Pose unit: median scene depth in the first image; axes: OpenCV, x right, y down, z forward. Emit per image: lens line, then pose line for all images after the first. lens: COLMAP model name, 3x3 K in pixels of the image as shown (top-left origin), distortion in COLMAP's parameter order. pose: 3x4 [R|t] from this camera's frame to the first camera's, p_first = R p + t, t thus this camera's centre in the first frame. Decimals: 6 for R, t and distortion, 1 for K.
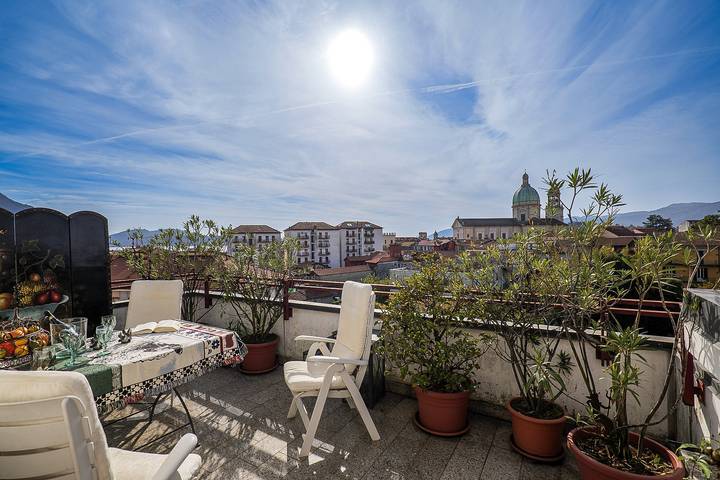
lens RADIAL K [[339.4, 0, 360.8], [0, 339.4, 249.7], [0, 0, 1]] dist [0.002112, 0.000474]
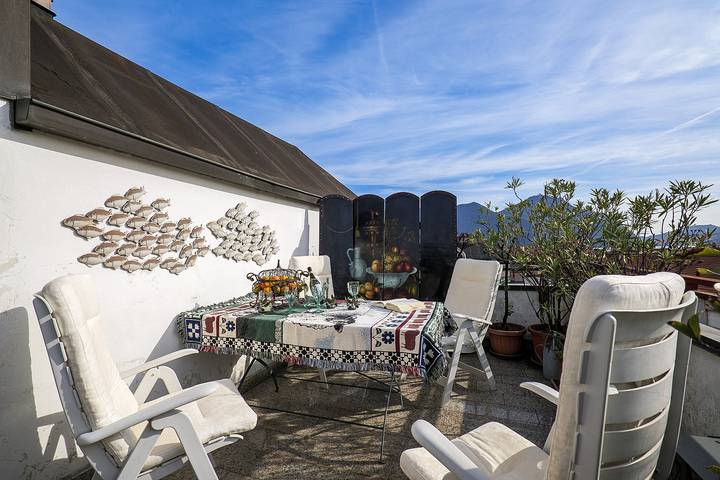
lens RADIAL K [[339.4, 0, 360.8], [0, 339.4, 249.7], [0, 0, 1]] dist [0.002112, 0.000474]
pose [[0.145773, 0.004084, -0.989310, 0.267347], [0.000389, 0.999991, 0.004186, 0.091183], [0.989318, -0.000995, 0.145770, 0.836834]]
